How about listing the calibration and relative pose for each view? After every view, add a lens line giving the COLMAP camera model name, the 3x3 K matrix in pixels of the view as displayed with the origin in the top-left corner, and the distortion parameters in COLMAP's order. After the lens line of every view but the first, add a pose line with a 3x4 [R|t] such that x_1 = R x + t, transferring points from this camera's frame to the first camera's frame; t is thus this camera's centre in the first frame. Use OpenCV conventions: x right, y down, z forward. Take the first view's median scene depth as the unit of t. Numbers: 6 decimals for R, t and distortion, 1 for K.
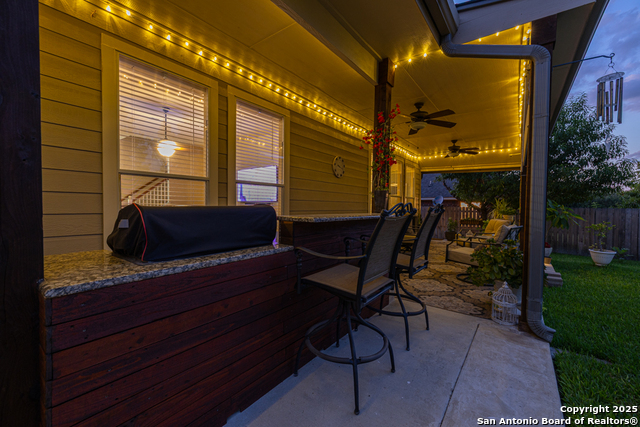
lens RADIAL K [[269.1, 0, 320.0], [0, 269.1, 213.5], [0, 0, 1]] dist [-0.000336, 0.000106]
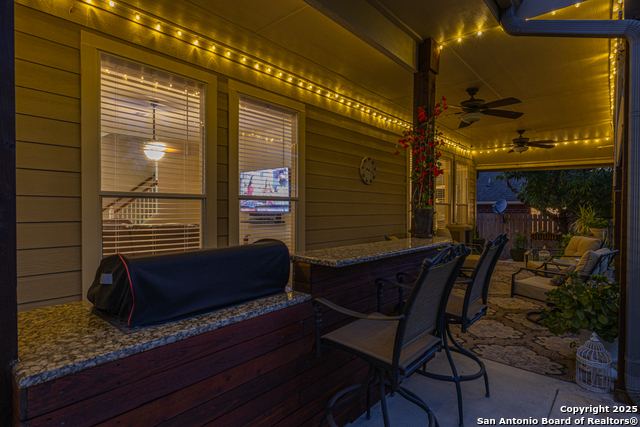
lens RADIAL K [[344.1, 0, 320.0], [0, 344.1, 213.5], [0, 0, 1]] dist [-0.001086, -0.000531]
pose [[0.997574, -0.007137, -0.069254, -0.000343], [0.006159, 0.999878, -0.014324, -0.061590], [0.069348, 0.013863, 0.997496, -0.005631]]
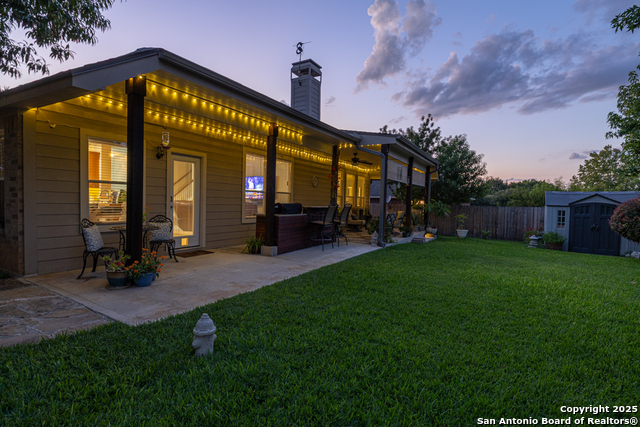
lens RADIAL K [[316.2, 0, 320.0], [0, 316.2, 213.5], [0, 0, 1]] dist [-0.001428, -0.000175]
pose [[0.993370, 0.011344, 0.114397, -0.256004], [-0.012938, 0.999829, 0.013201, 0.032748], [-0.114228, -0.014594, 0.993347, -2.063756]]
